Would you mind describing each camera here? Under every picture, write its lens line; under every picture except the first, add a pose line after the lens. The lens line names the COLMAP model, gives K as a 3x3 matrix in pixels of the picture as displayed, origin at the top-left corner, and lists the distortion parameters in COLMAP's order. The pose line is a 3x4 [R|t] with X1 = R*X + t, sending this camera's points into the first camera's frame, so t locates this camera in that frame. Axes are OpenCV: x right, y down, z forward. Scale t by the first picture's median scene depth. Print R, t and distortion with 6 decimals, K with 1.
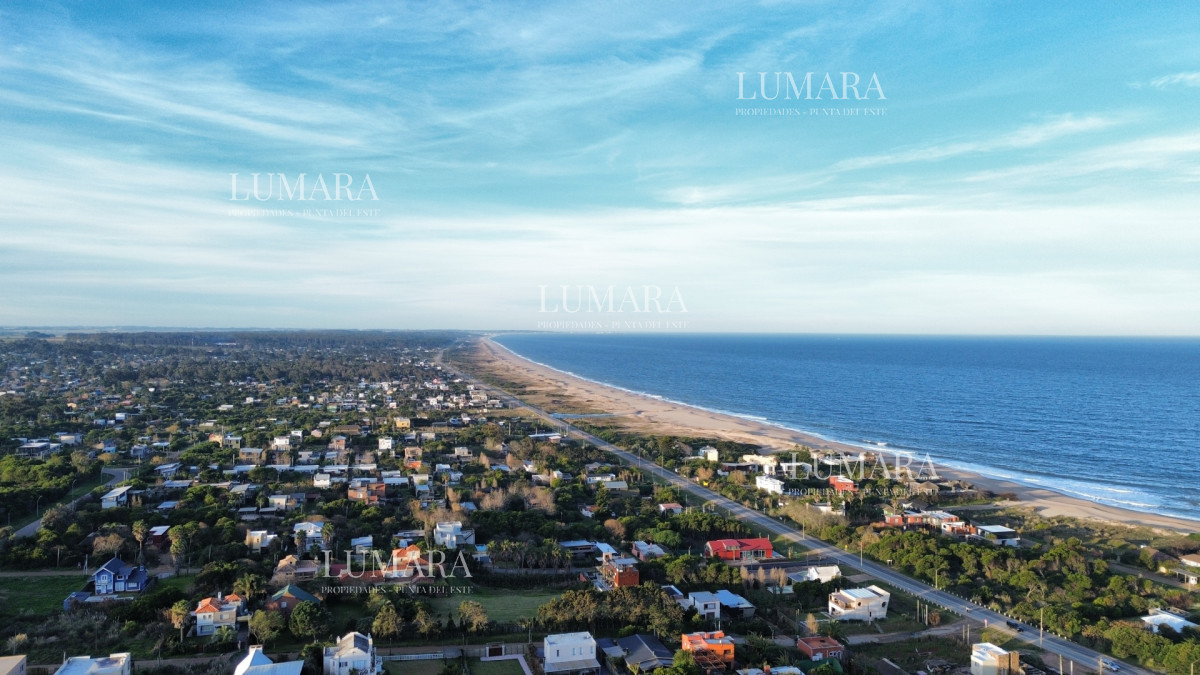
lens RADIAL K [[854.9, 0, 601.8], [0, 854.9, 339.1], [0, 0, 1]] dist [0.082512, -0.076597]
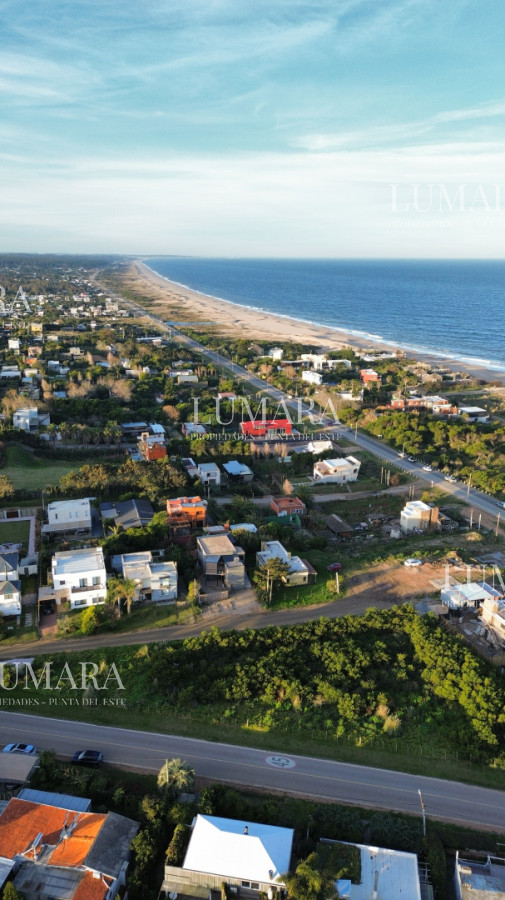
lens RADIAL K [[635.8, 0, 252.5], [0, 635.8, 450.0], [0, 0, 1]] dist [0.135070, -0.256261]
pose [[0.999644, -0.005187, 0.026161, 0.086096], [-0.002318, 0.960291, 0.278989, 0.009274], [-0.026569, -0.278950, 0.959938, 0.064897]]
